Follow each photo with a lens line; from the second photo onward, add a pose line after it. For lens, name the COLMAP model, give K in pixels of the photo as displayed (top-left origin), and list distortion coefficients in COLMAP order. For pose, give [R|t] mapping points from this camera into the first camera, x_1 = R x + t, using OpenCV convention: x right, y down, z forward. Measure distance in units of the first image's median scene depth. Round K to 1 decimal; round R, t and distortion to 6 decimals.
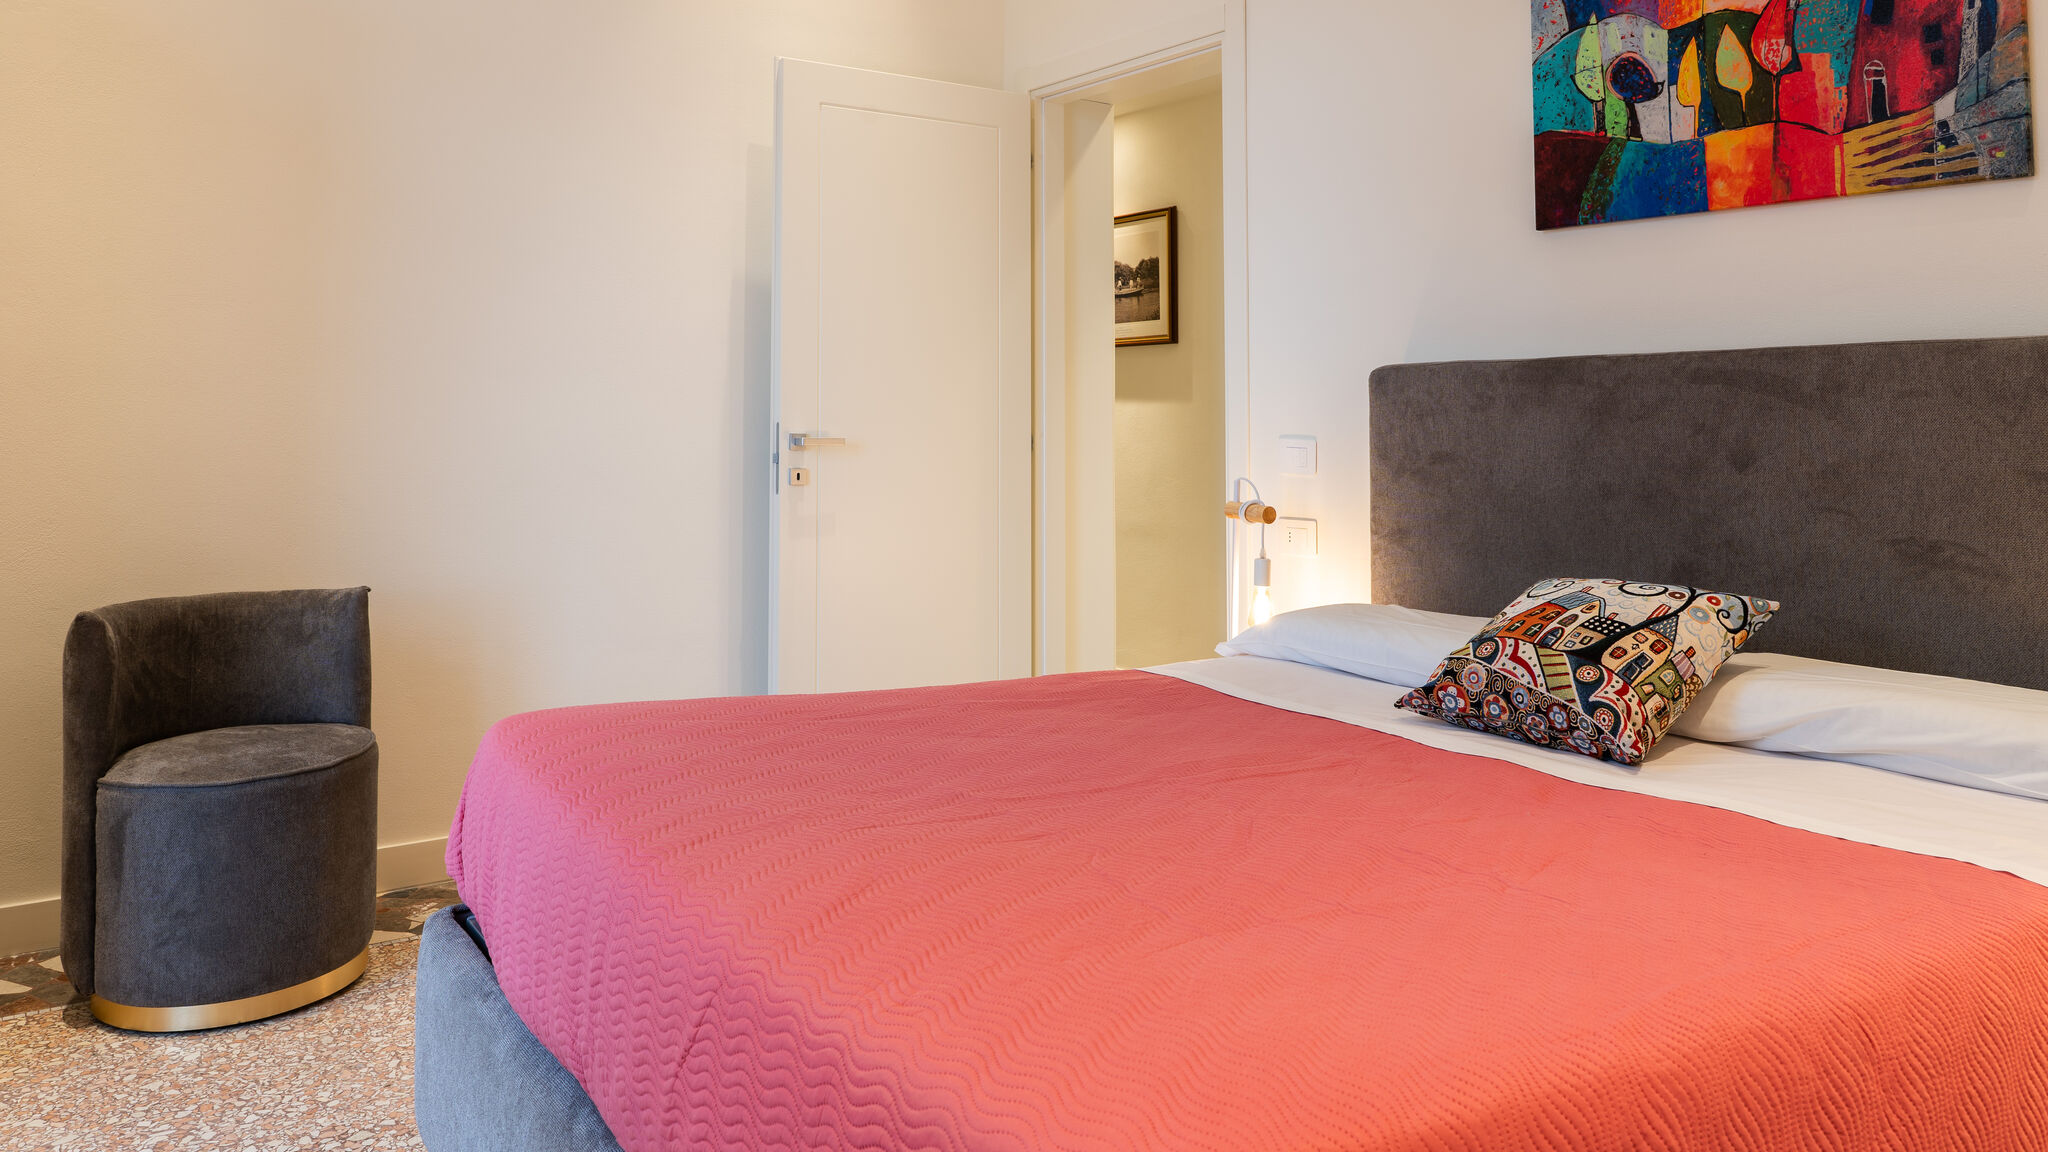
lens RADIAL K [[1466.5, 0, 1019.1], [0, 1466.5, 320.3], [0, 0, 1]] dist [0.001362, 0.001589]
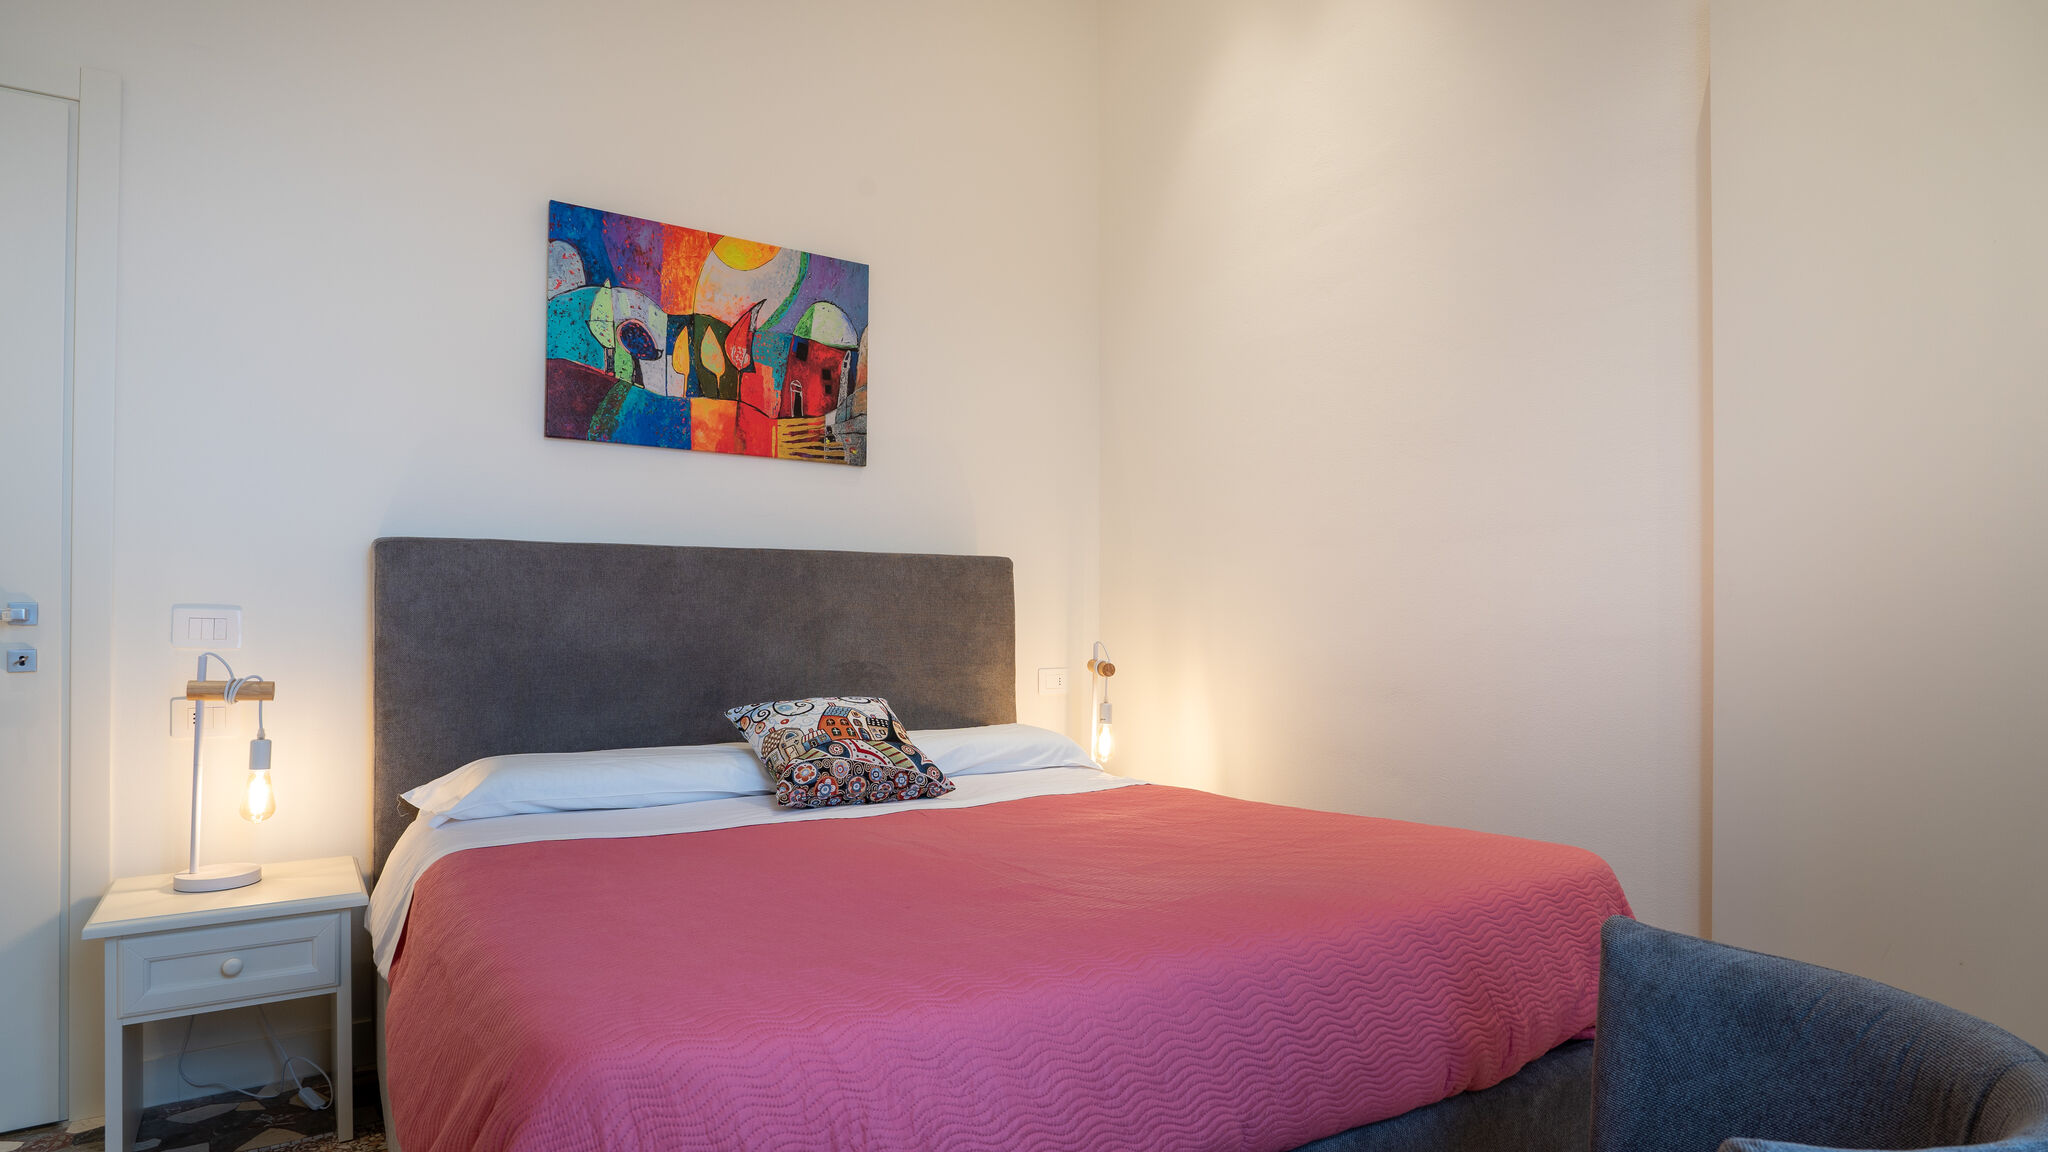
lens RADIAL K [[1155.5, 0, 1022.3], [0, 1155.5, 591.1], [0, 0, 1]] dist [-0.012901, -0.000601]
pose [[0.025350, 0.015660, 0.999556, -0.711625], [-0.075121, 0.997080, -0.013716, 0.059798], [-0.996852, -0.074740, 0.026452, 0.687007]]
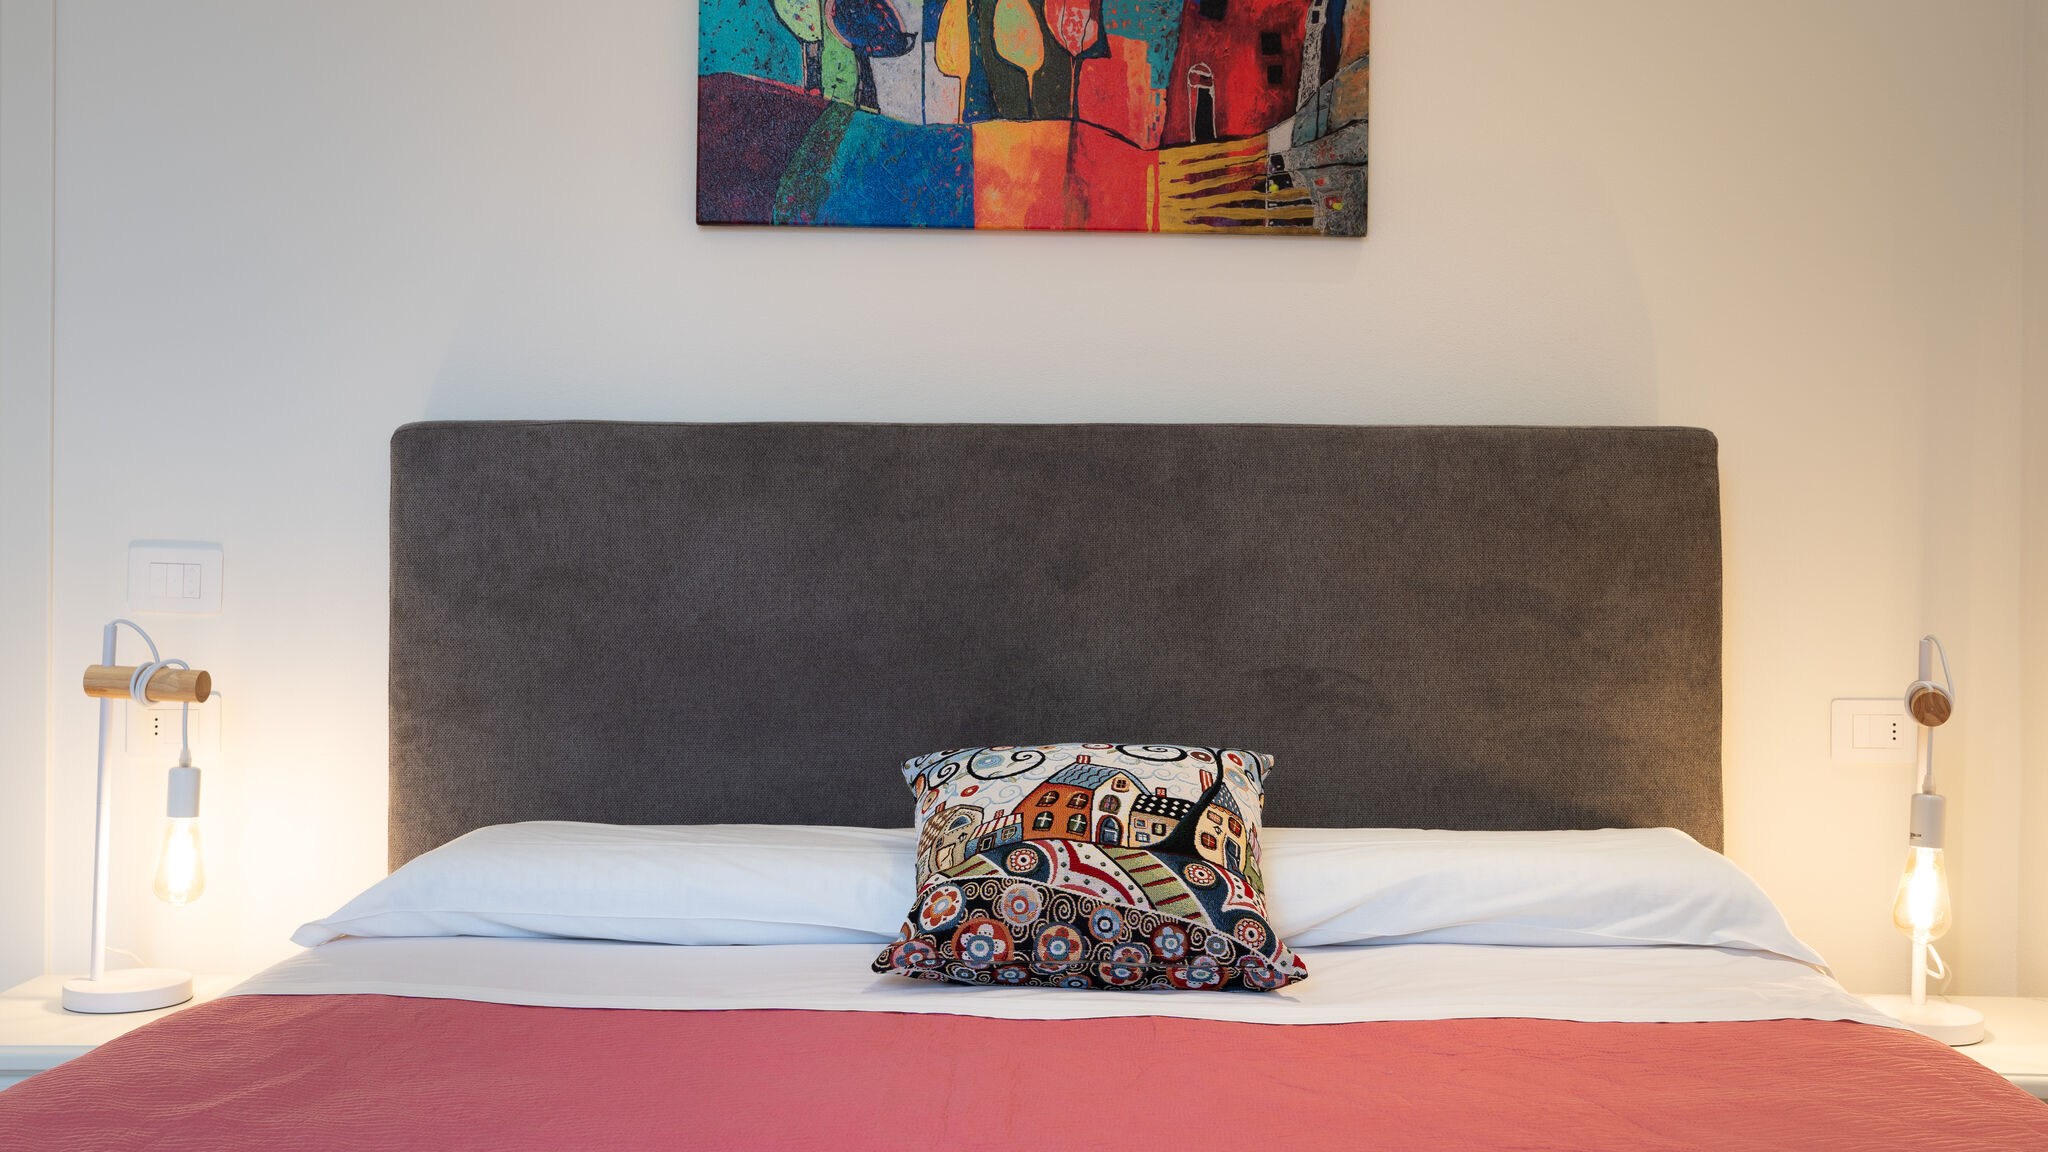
lens RADIAL K [[2175.8, 0, 1019.6], [0, 2175.8, 538.3], [0, 0, 1]] dist [0.009151, 0.010939]
pose [[0.582791, 0.006888, 0.812593, -0.410450], [-0.063988, 0.997248, 0.037439, 0.037712], [-0.810099, -0.073815, 0.581628, 0.382906]]
